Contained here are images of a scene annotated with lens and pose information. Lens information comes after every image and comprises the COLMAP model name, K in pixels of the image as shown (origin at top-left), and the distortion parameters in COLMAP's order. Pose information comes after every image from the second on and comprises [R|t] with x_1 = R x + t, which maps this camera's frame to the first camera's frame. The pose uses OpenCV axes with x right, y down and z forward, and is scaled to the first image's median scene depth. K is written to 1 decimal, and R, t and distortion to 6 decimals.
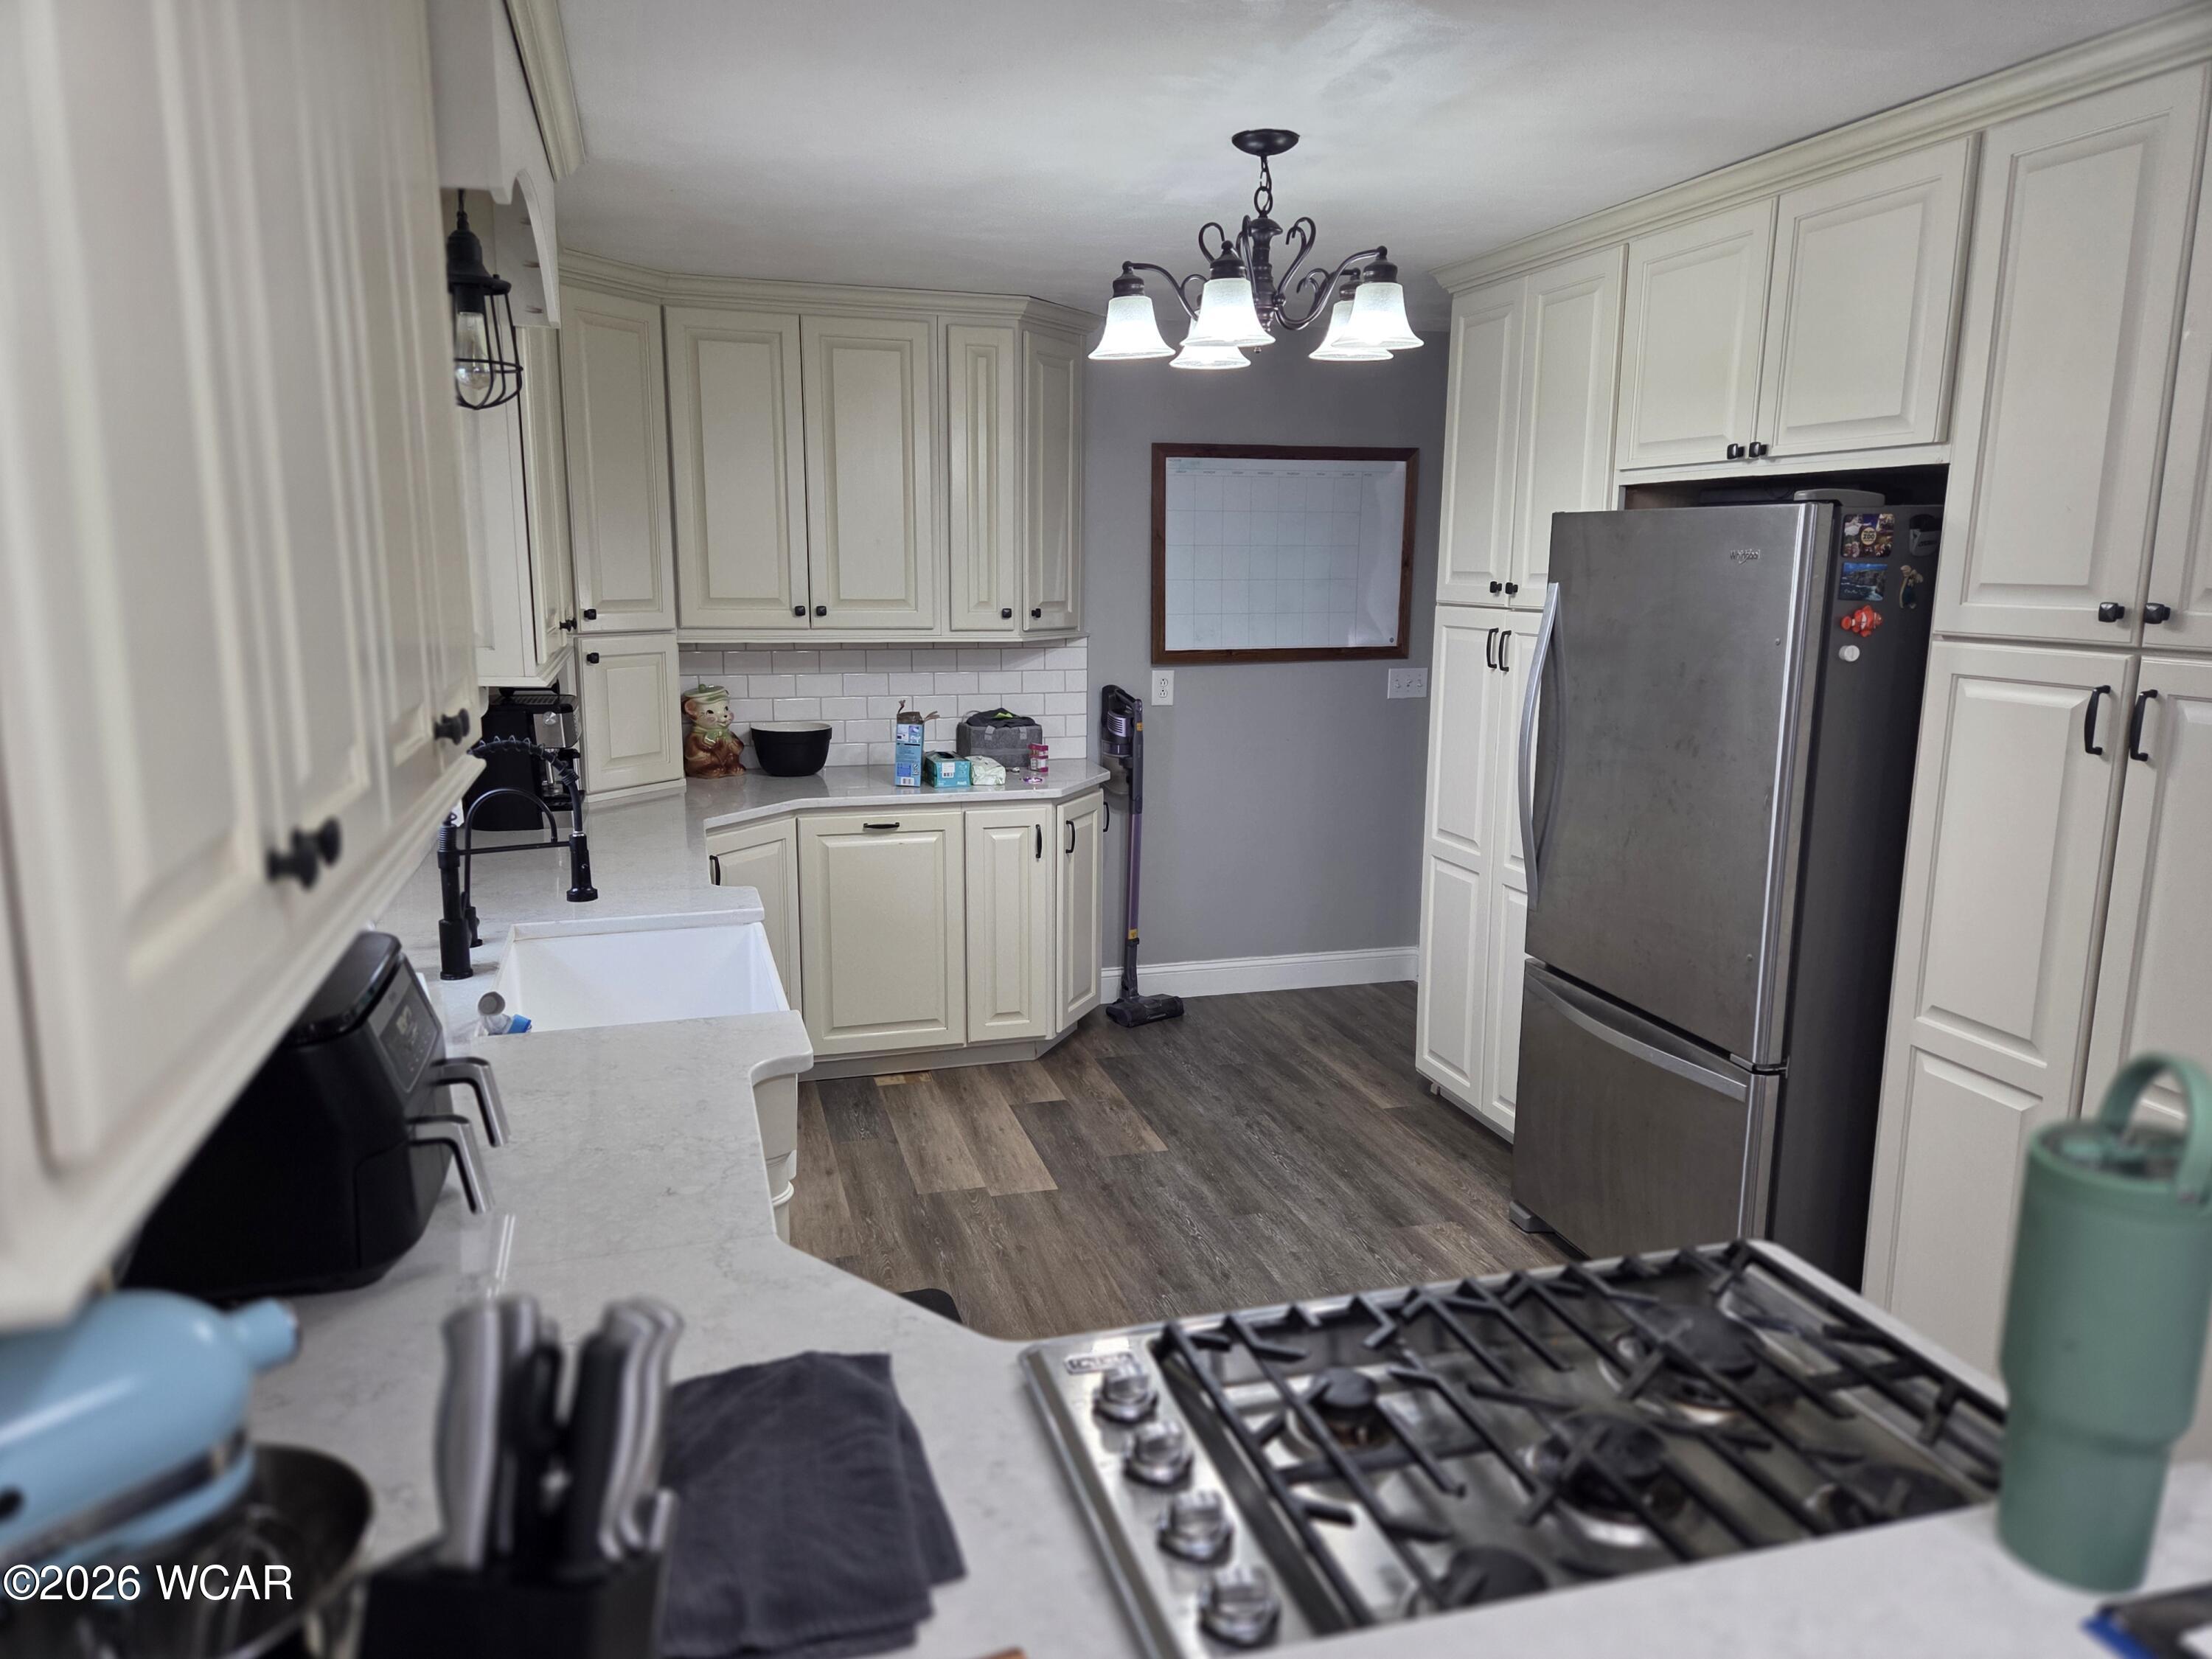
lens RADIAL K [[1484.3, 0, 1102.0], [0, 1484.3, 829.1], [0, 0, 1]] dist [0.006041, 0.002556]
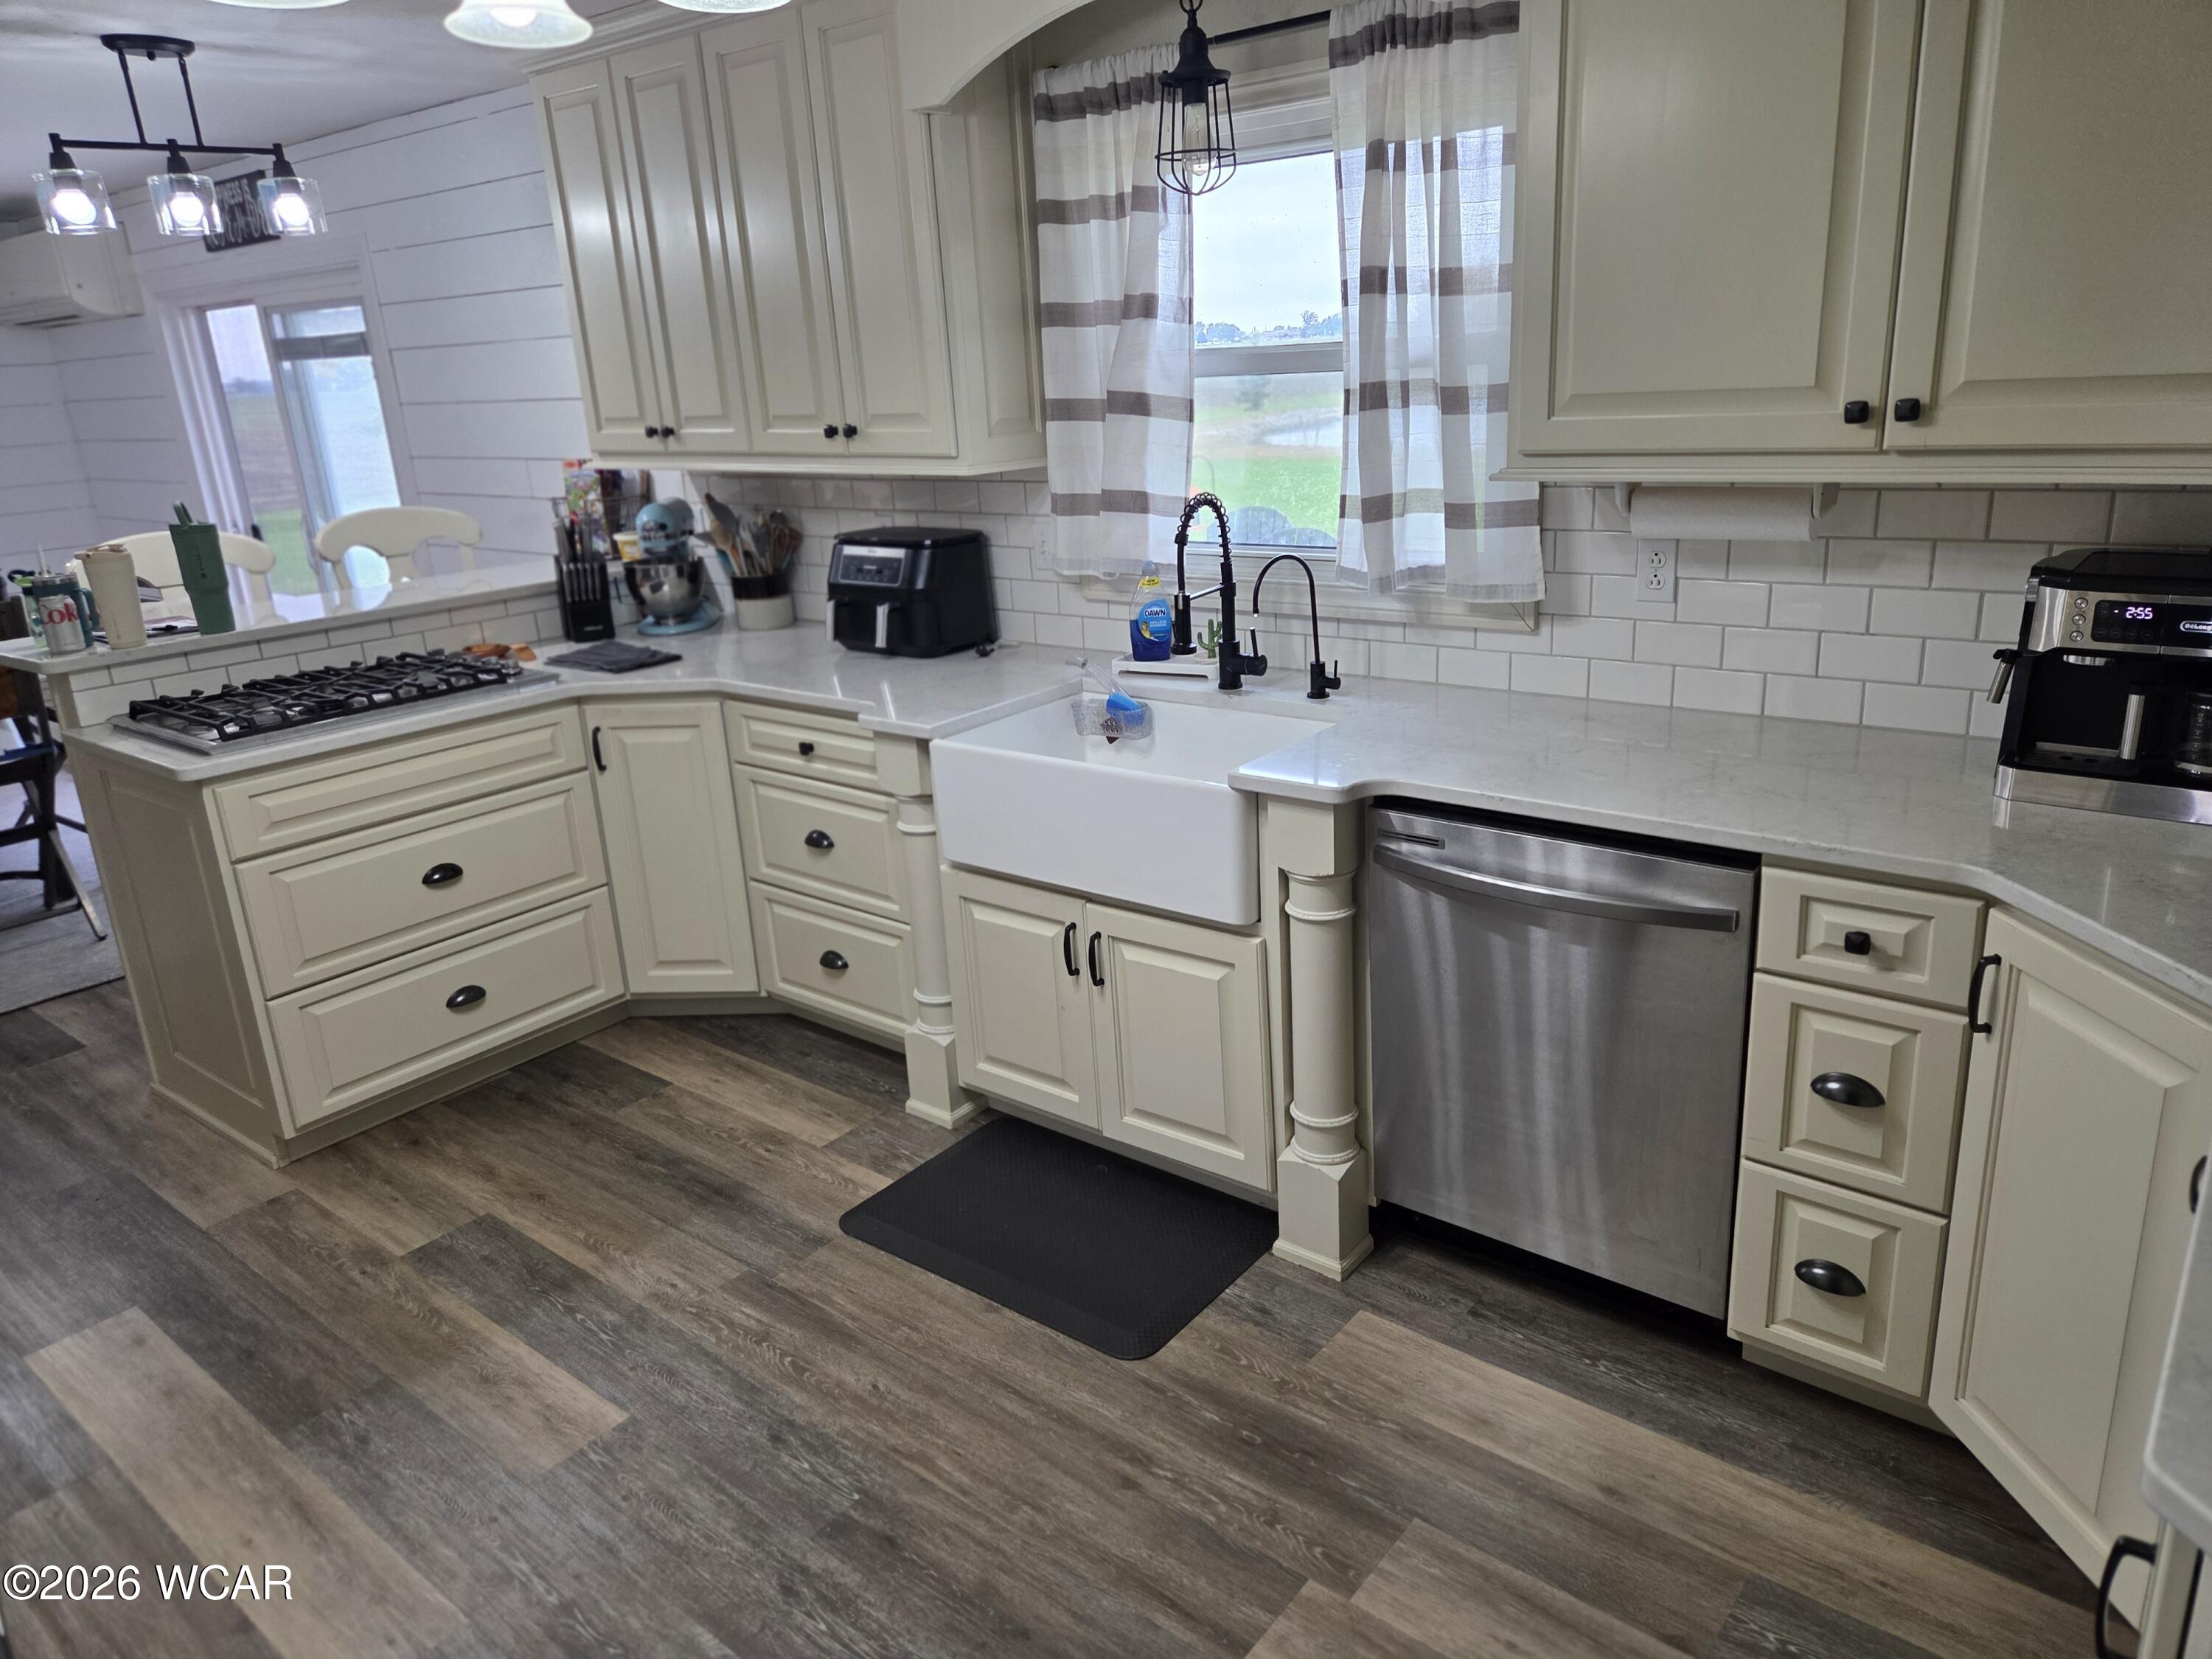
lens RADIAL K [[1484.3, 0, 1107.6], [0, 1484.3, 827.6], [0, 0, 1]] dist [0.006041, 0.002556]
pose [[-0.827404, 0.206223, -0.522374, 0.218434], [-0.057394, 0.894222, 0.443929, -0.233627], [0.558666, 0.397290, -0.728047, 1.340563]]
